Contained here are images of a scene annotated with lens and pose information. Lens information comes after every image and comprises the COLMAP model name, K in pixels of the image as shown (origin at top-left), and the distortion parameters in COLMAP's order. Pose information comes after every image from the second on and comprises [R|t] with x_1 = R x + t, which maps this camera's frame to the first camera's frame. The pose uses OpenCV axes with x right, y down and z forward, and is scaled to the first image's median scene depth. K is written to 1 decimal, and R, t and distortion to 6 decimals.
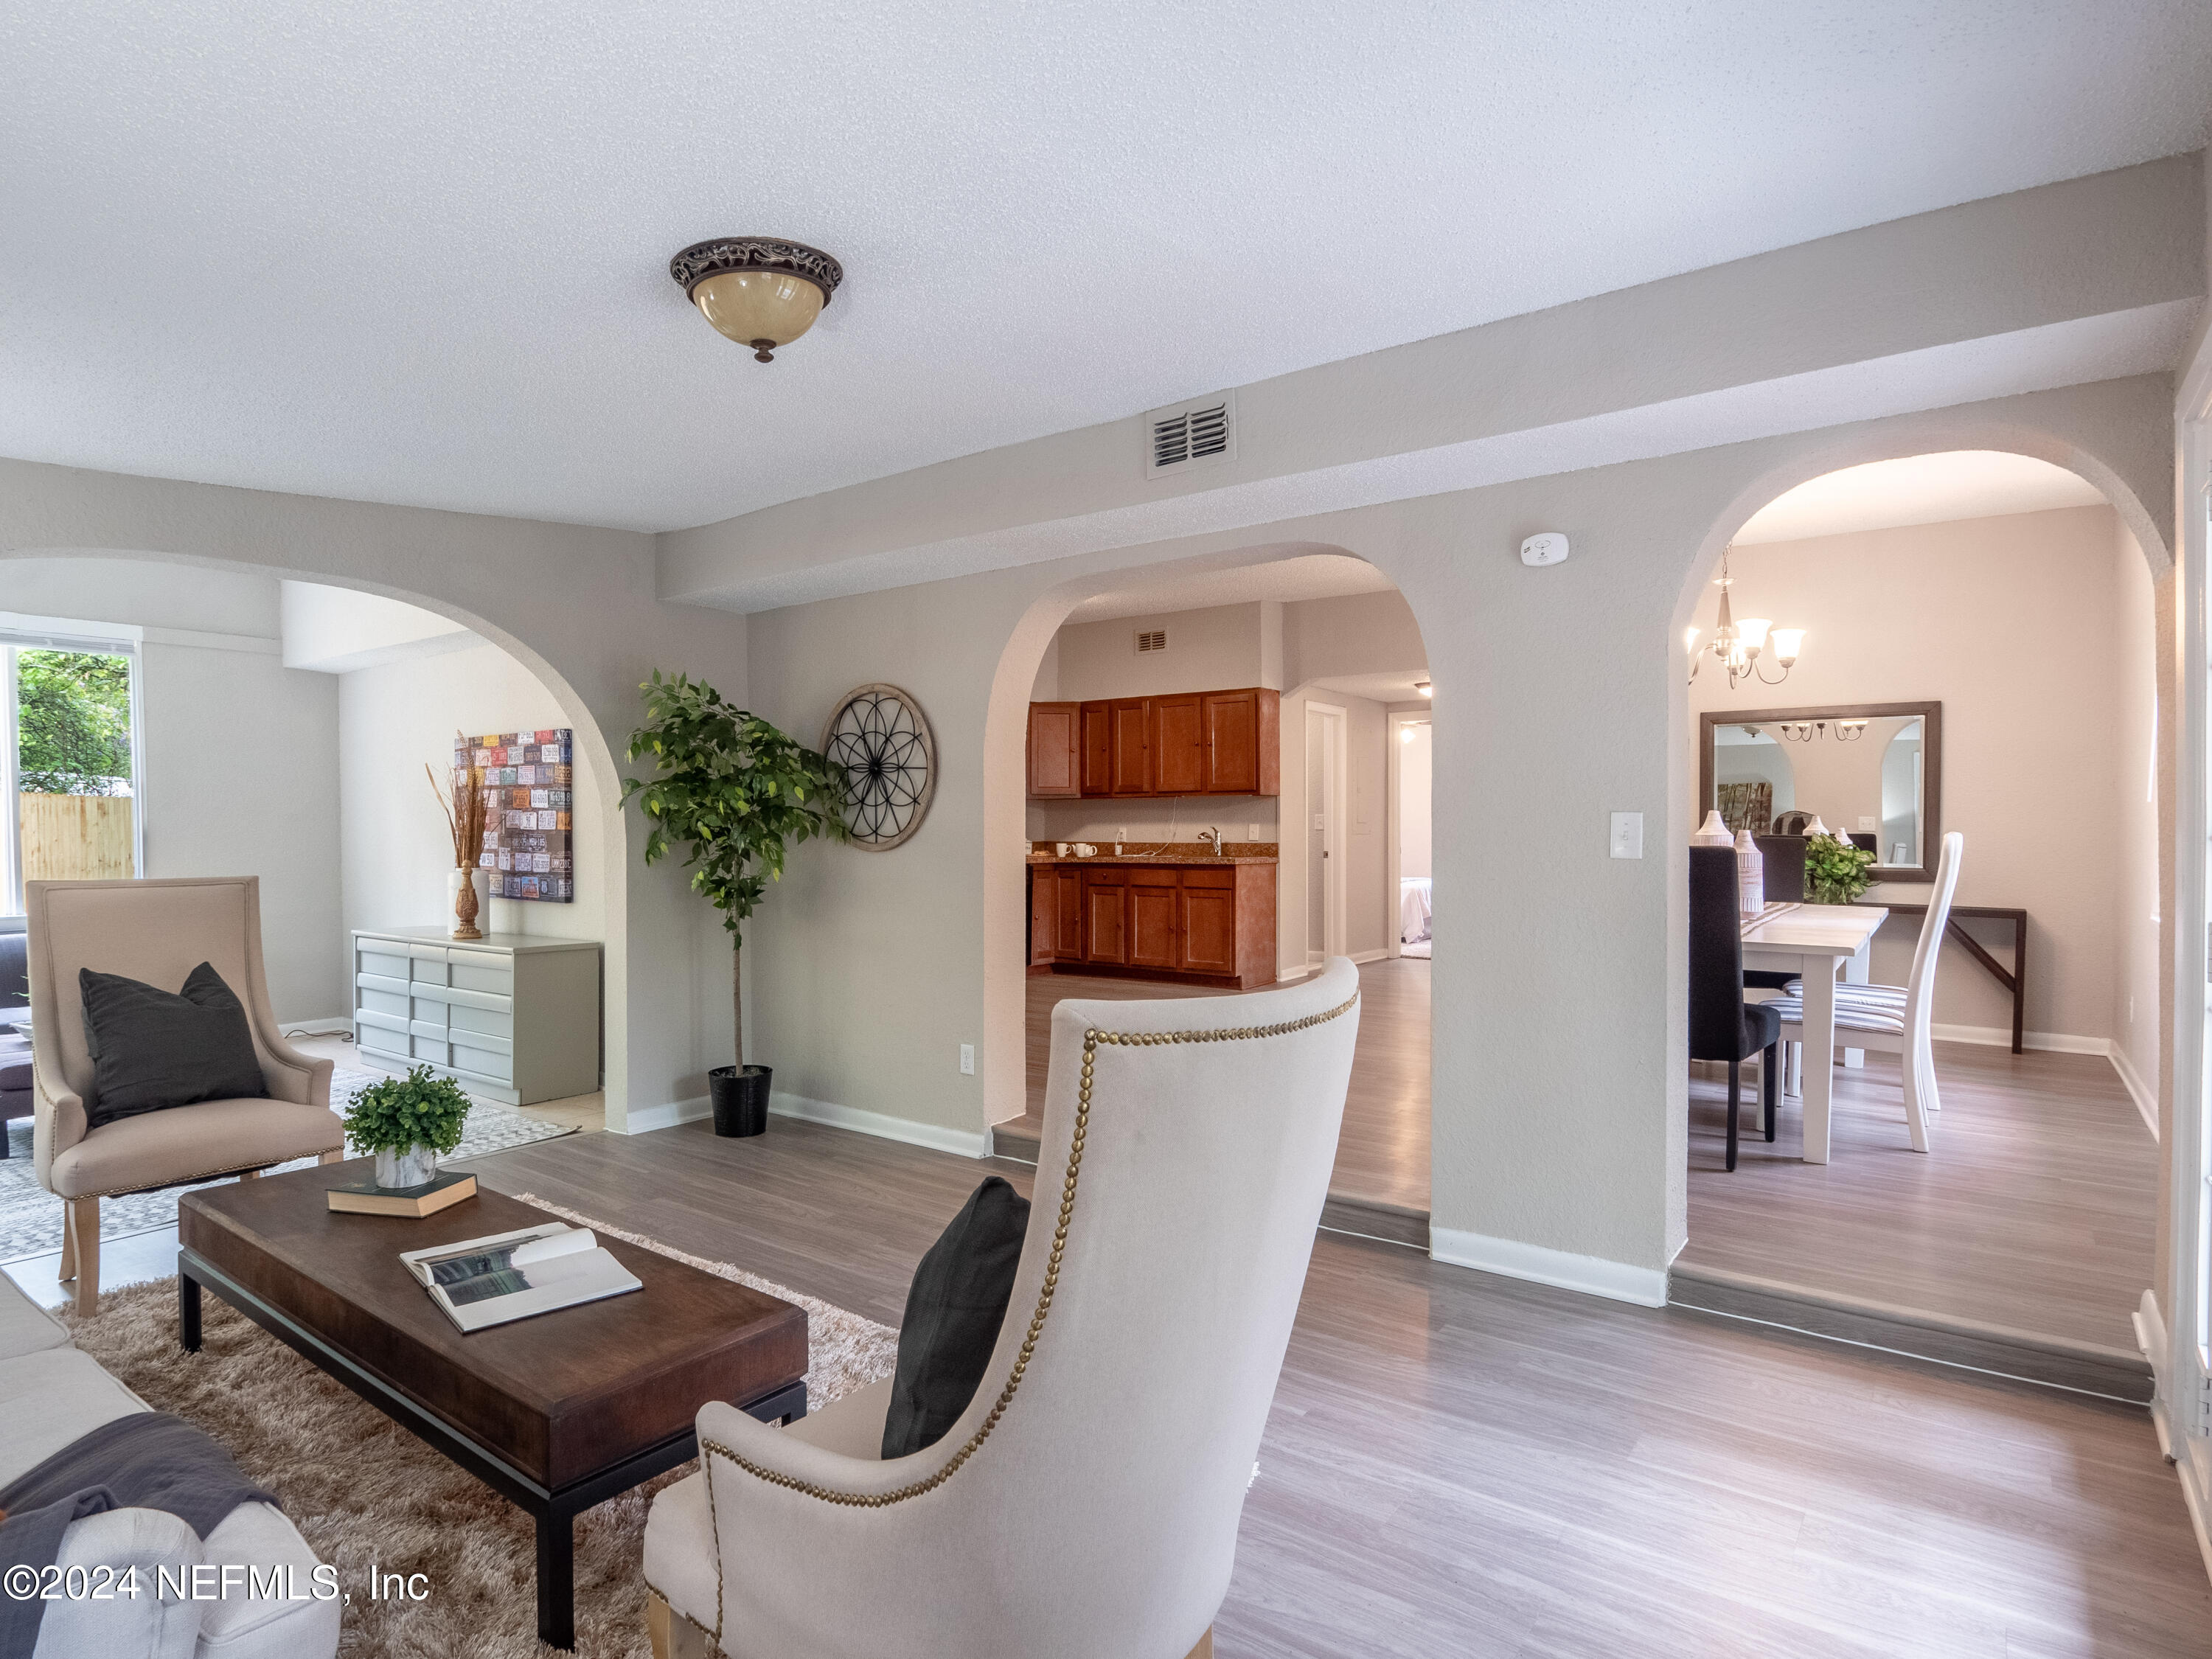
lens RADIAL K [[1207.1, 0, 1091.3], [0, 1207.1, 838.6], [0, 0, 1]] dist [-0.002152, 0.000249]
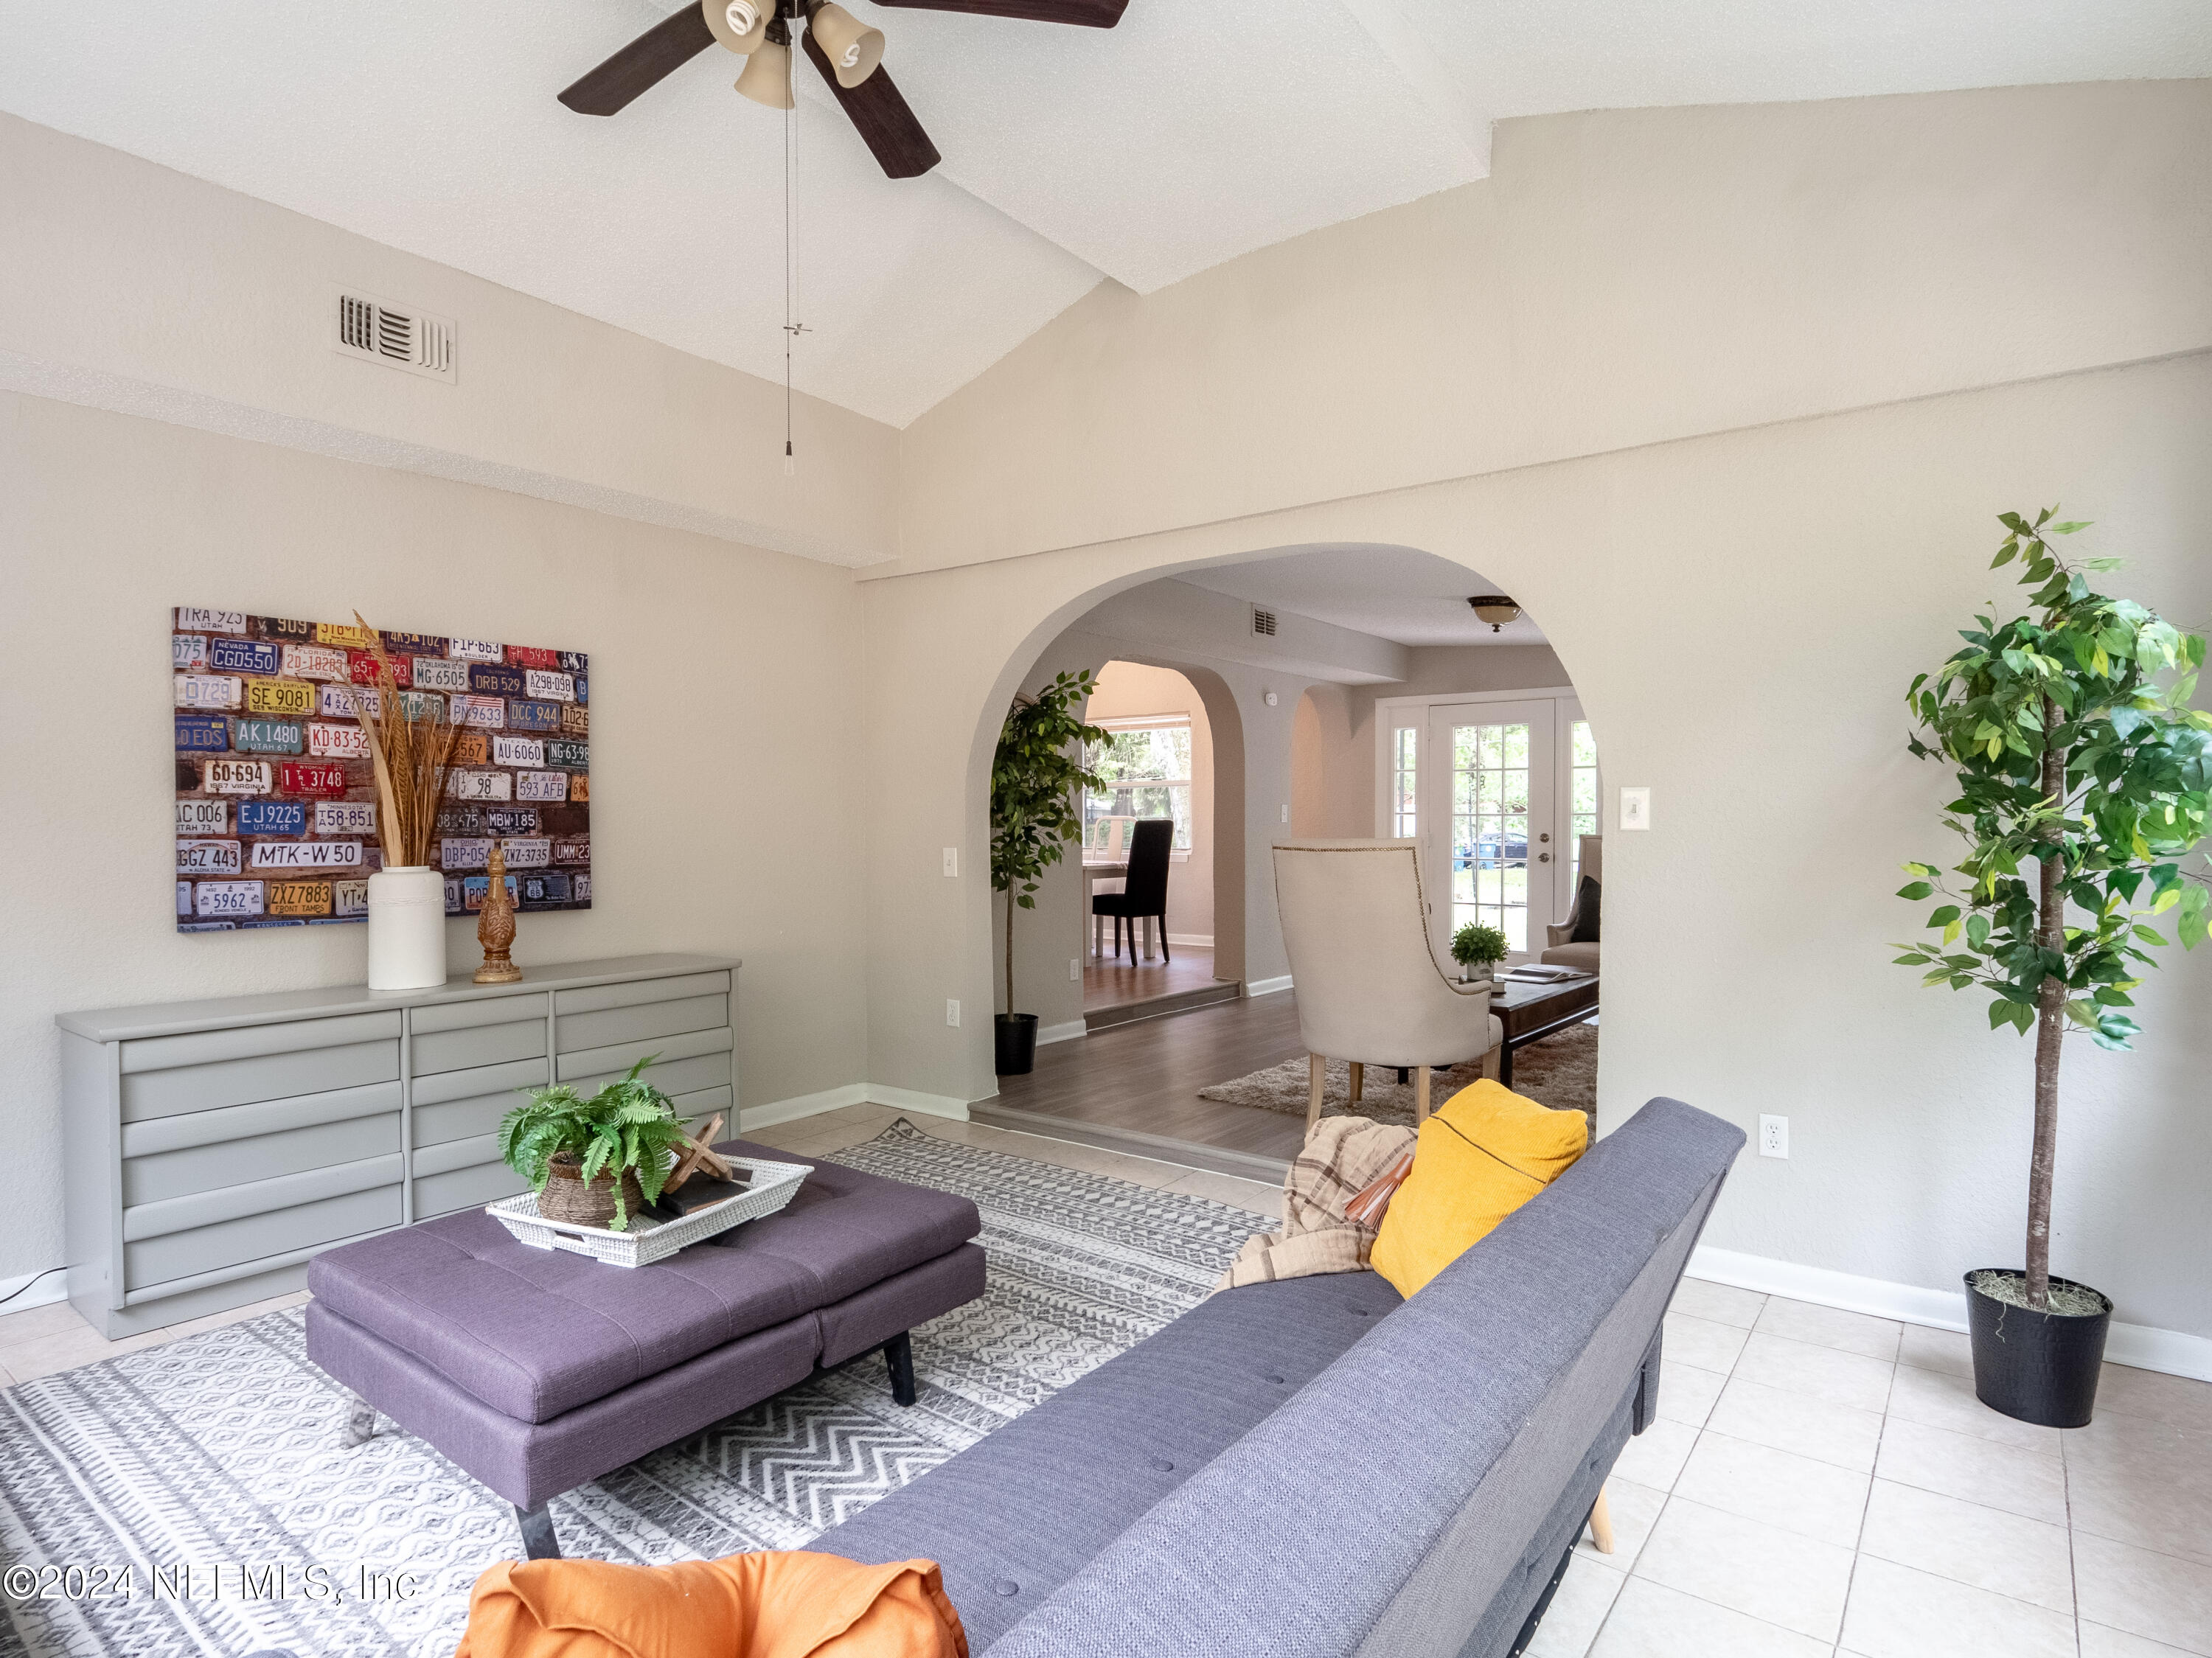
lens RADIAL K [[1207.0, 0, 1091.3], [0, 1207.0, 838.1], [0, 0, 1]] dist [-0.002152, 0.000249]
pose [[0.010335, -0.008984, 0.999906, -1.375281], [0.014413, 0.999857, 0.008834, 0.014044], [-0.999843, 0.014320, 0.010463, 0.868493]]
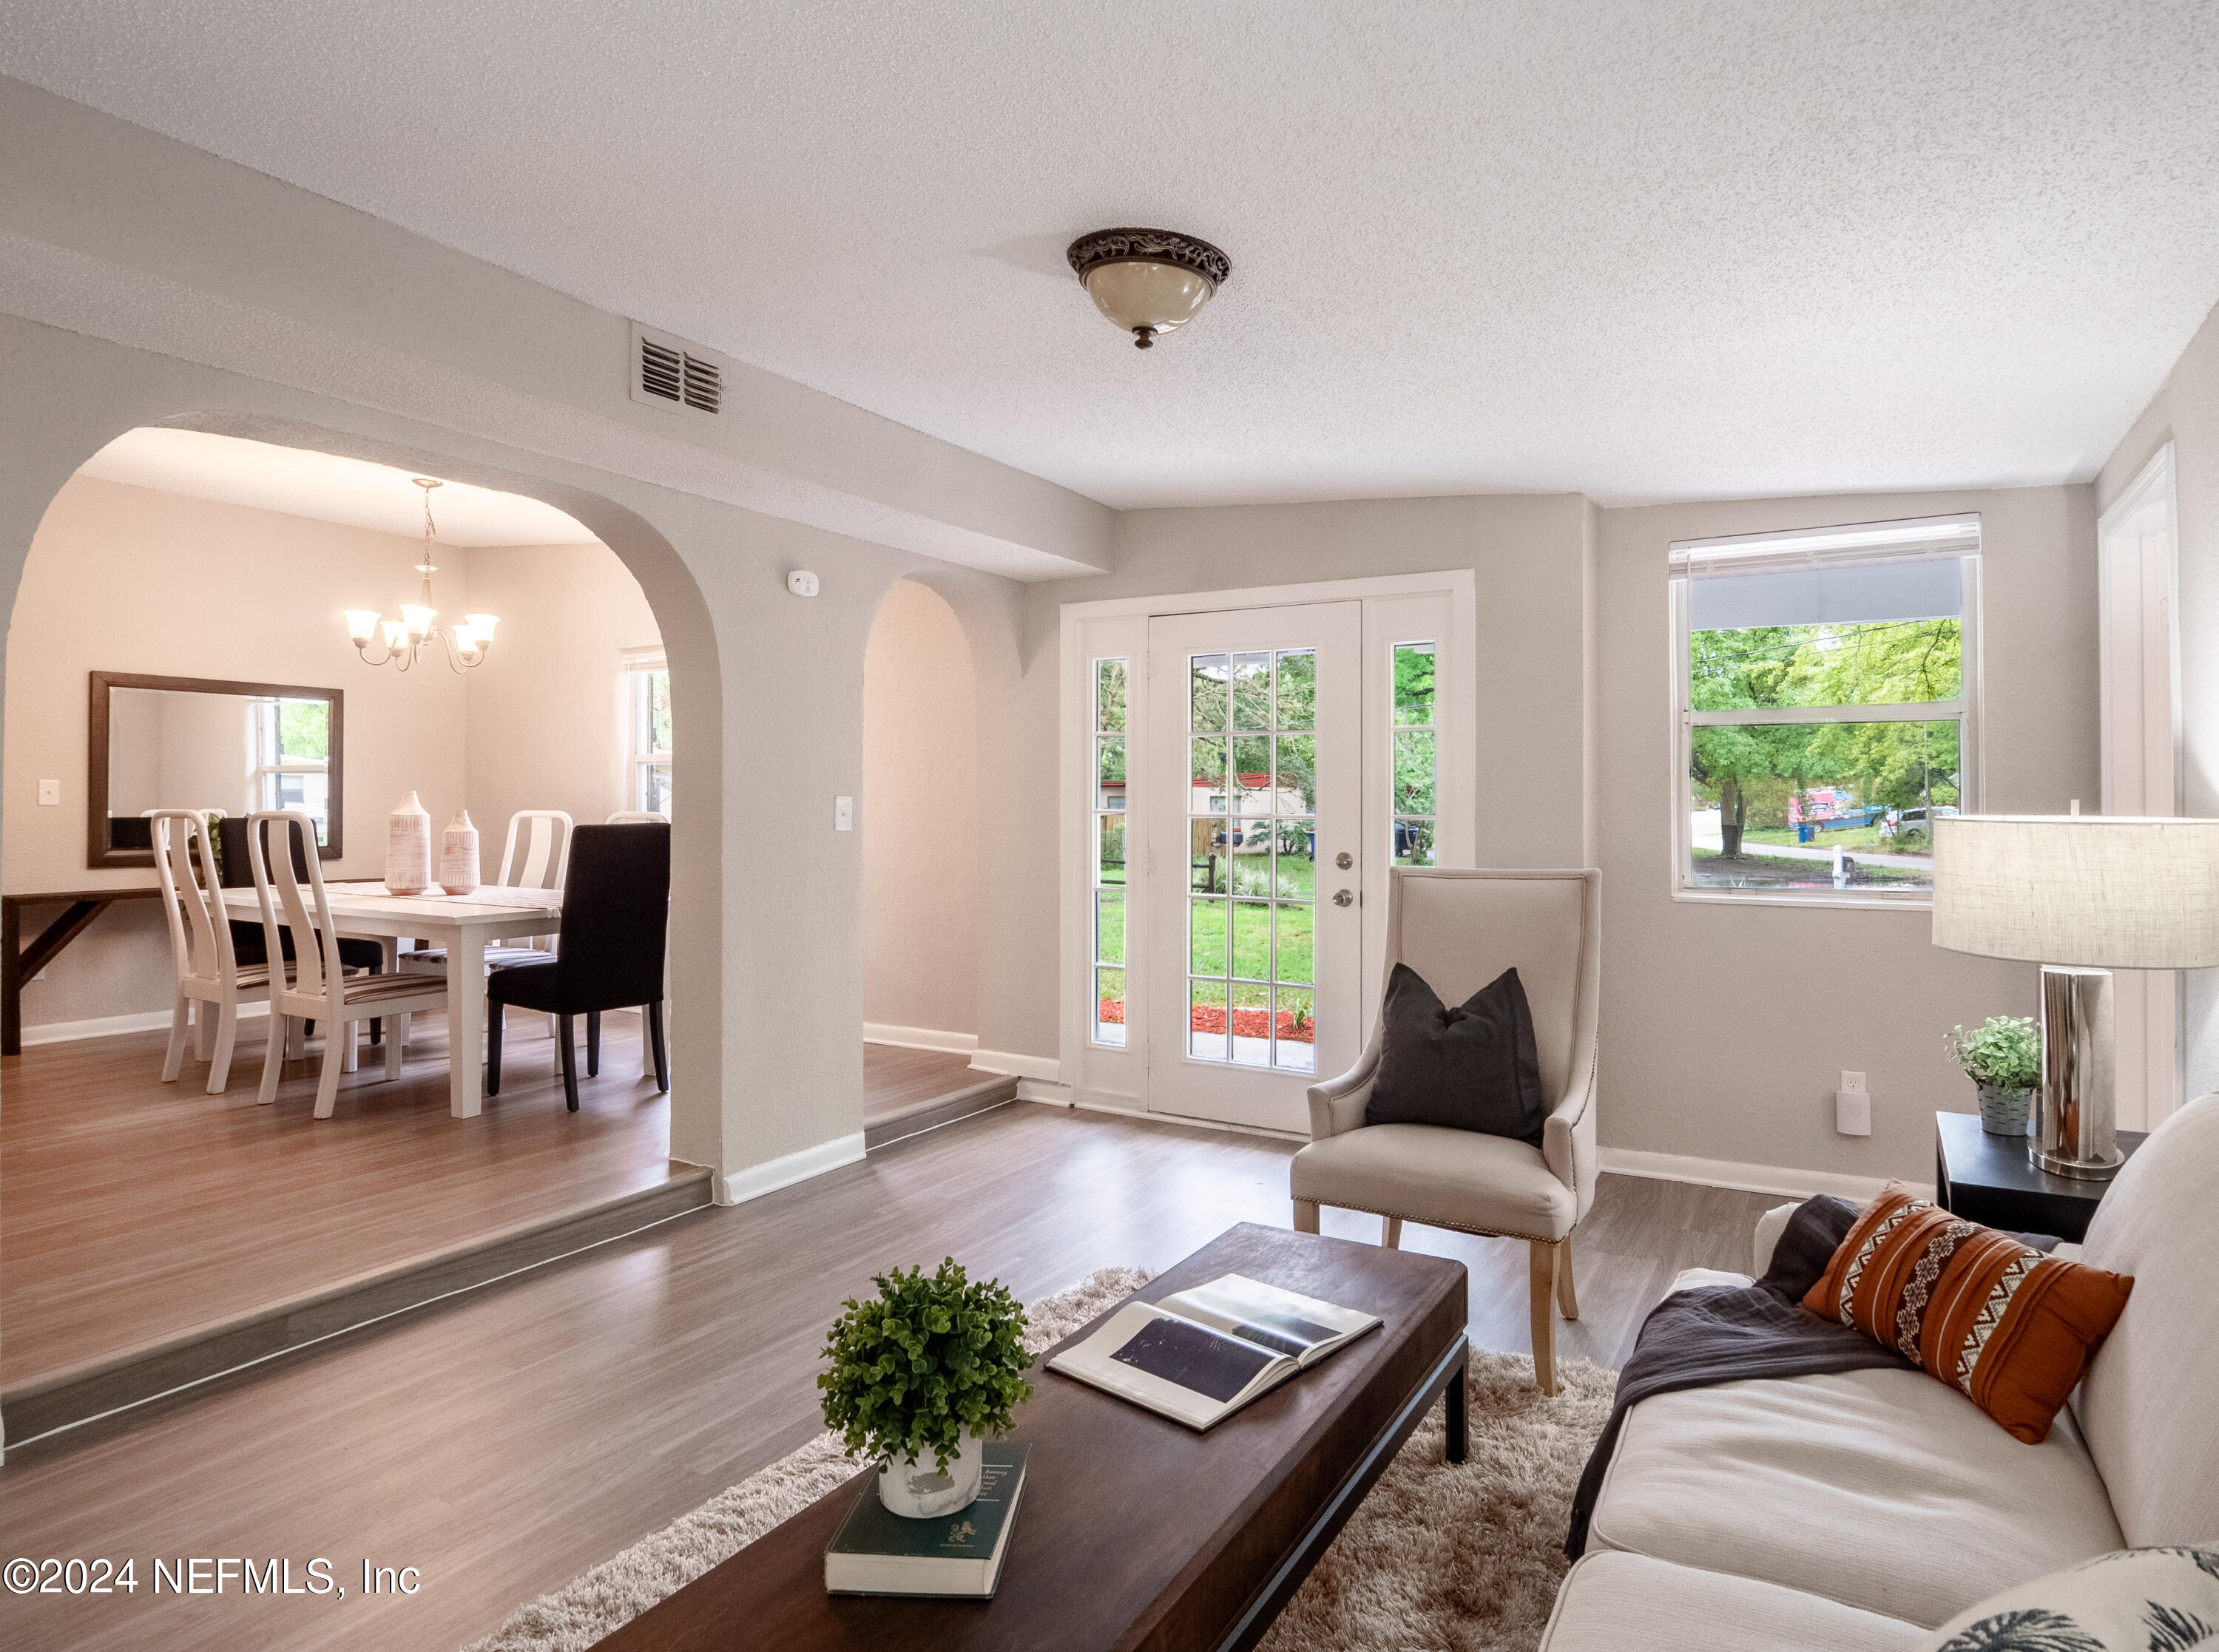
lens RADIAL K [[1253.1, 0, 1140.2], [0, 1253.1, 776.7], [0, 0, 1]] dist [0.003501, 0.002055]
pose [[-0.119739, 0.022799, 0.992544, -0.602812], [0.010173, 0.999712, -0.021736, -0.005509], [-0.992753, 0.007494, -0.119936, 0.521170]]
